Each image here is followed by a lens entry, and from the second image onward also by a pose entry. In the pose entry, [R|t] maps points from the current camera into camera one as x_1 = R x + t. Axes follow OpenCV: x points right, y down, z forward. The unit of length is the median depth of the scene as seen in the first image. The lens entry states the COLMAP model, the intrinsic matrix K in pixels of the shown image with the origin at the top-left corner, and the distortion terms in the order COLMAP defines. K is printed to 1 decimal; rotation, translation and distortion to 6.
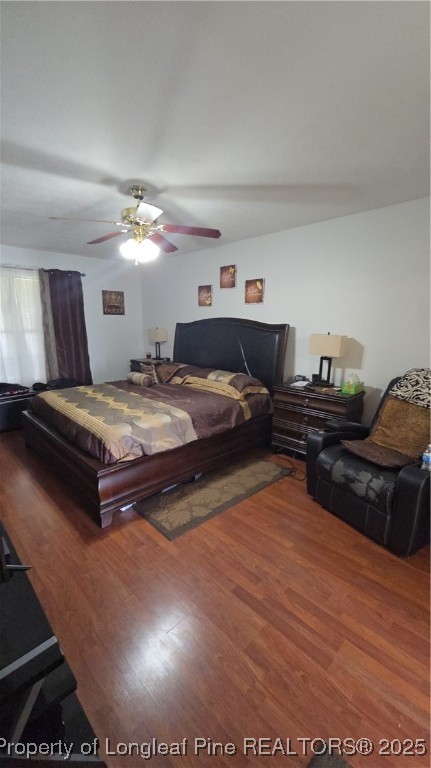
lens RADIAL K [[318.1, 0, 212.6], [0, 318.1, 384.0], [0, 0, 1]] dist [0.005041, 0.000105]
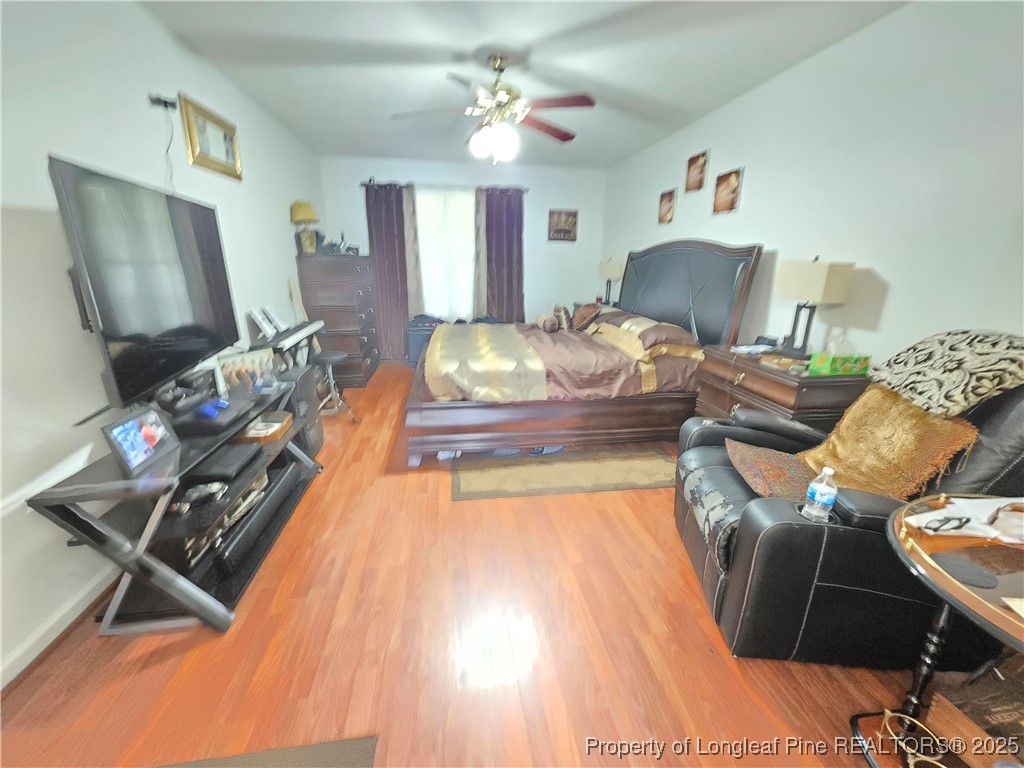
lens RADIAL K [[425.9, 0, 515.9], [0, 425.9, 386.7], [0, 0, 1]] dist [-0.006908, 0.002680]
pose [[0.815750, 0.169769, -0.552929, 0.345120], [-0.123112, 0.985013, 0.120804, 0.025750], [0.565151, -0.030474, 0.824425, 0.110142]]
